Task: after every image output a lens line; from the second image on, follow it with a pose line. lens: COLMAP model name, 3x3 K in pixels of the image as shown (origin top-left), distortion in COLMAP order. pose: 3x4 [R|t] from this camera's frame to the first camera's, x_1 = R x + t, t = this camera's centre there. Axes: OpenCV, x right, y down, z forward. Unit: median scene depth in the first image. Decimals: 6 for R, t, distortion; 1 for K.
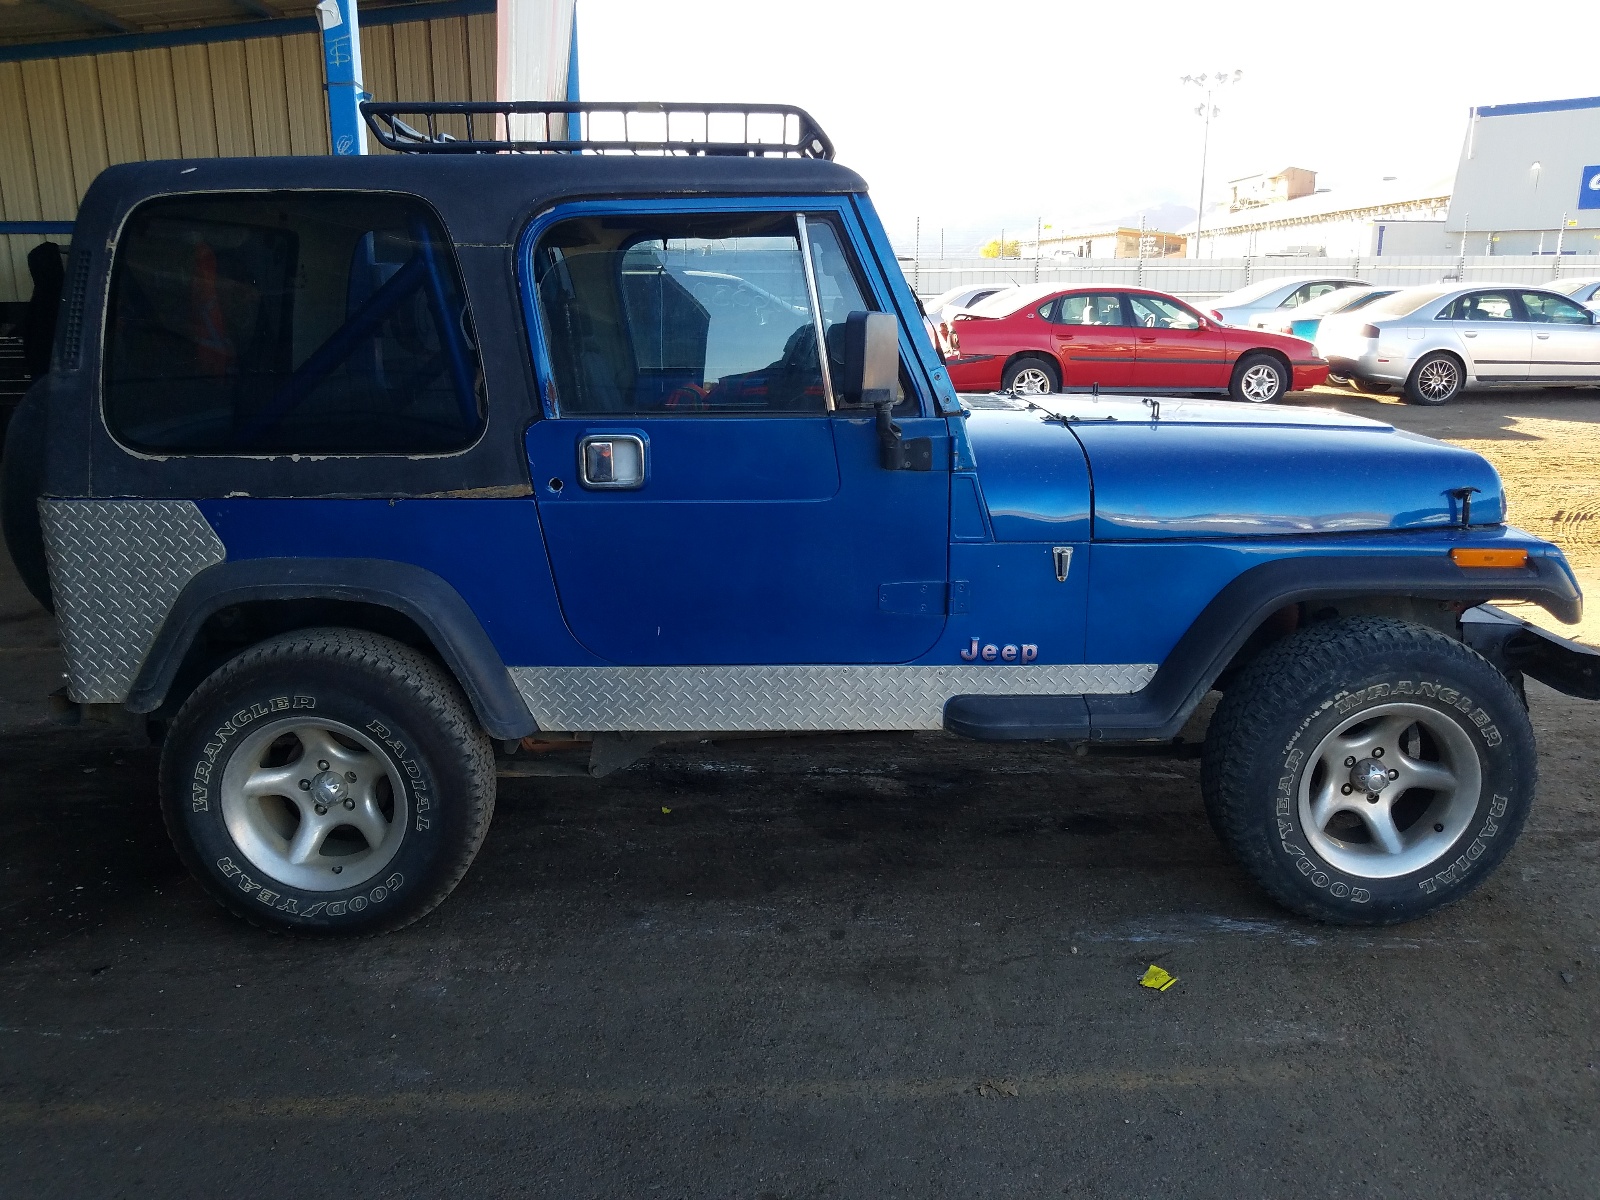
lens RADIAL K [[1227.4, 0, 800.0], [0, 1227.4, 600.0], [0, 0, 1]] dist [0.004872, -0.000461]
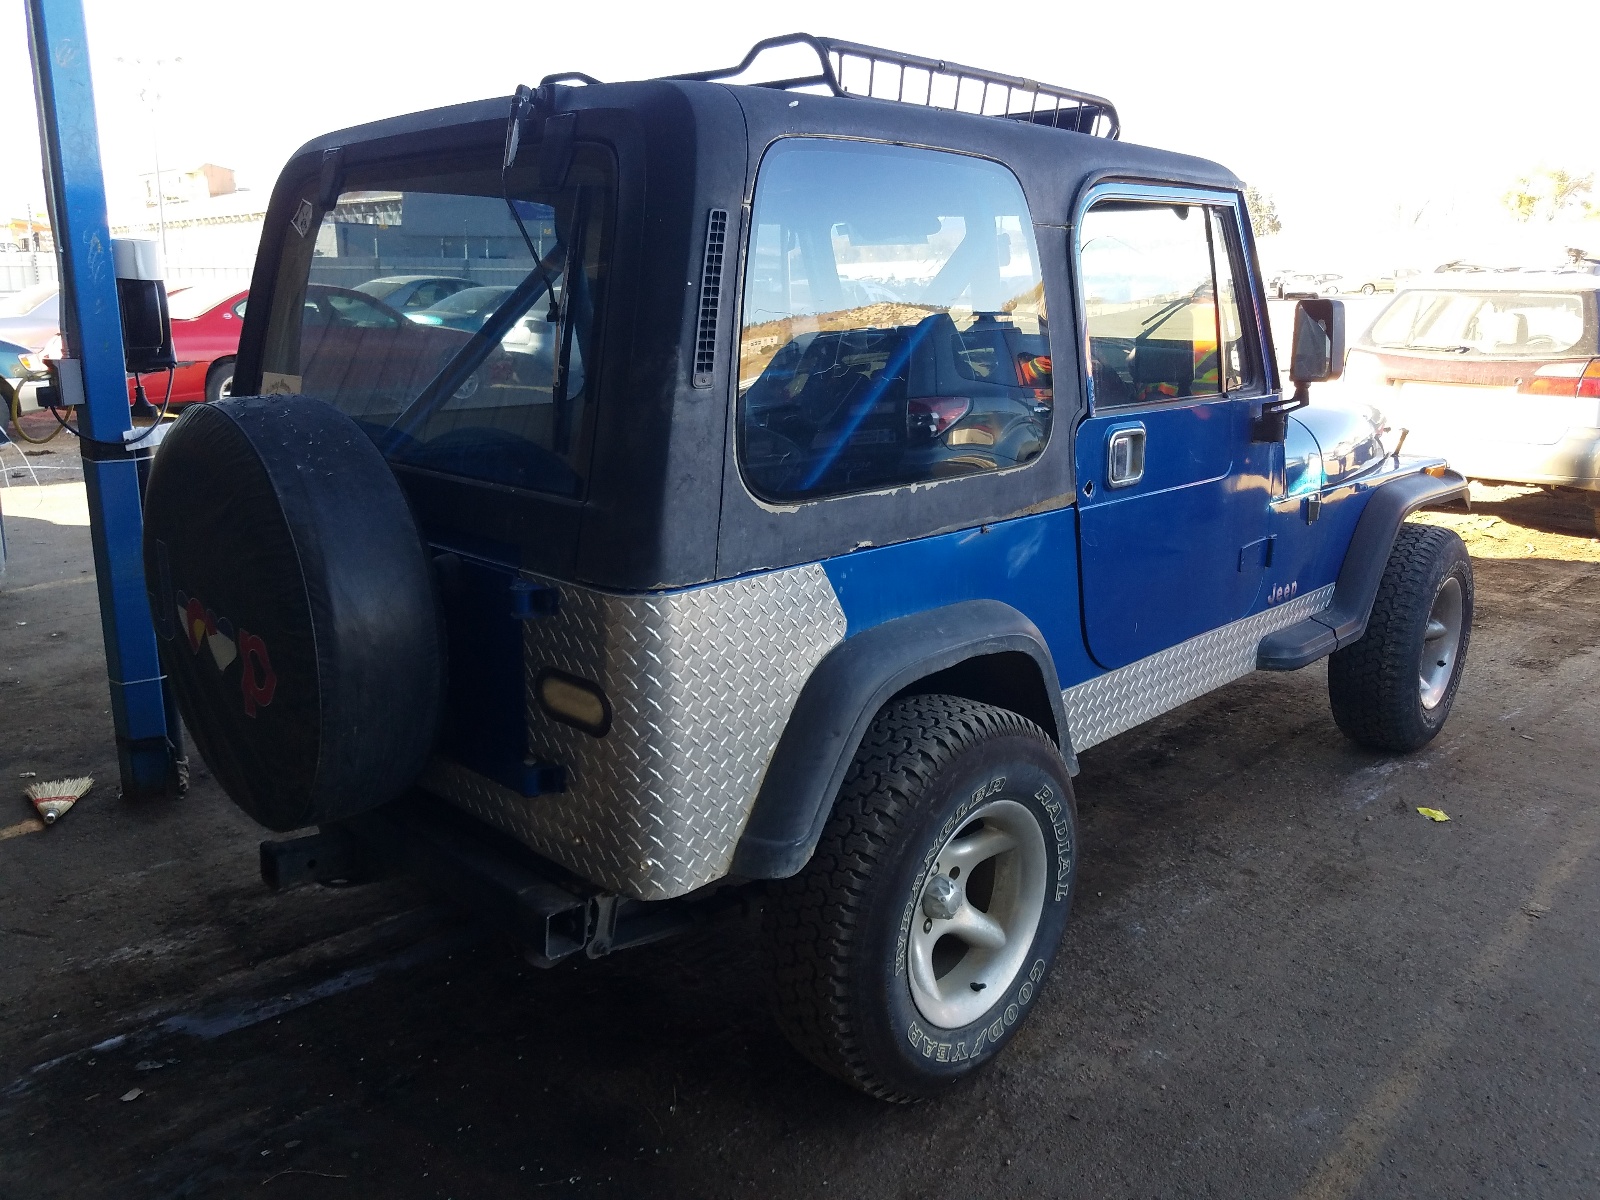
lens RADIAL K [[1245.4, 0, 800.0], [0, 1245.4, 600.0], [0, 0, 1]] dist [-0.006118, -0.001361]
pose [[0.707754, -0.167039, 0.686427, -1.008797], [0.168740, 0.983492, 0.065346, -0.108975], [-0.686011, 0.069579, 0.724256, 0.476285]]
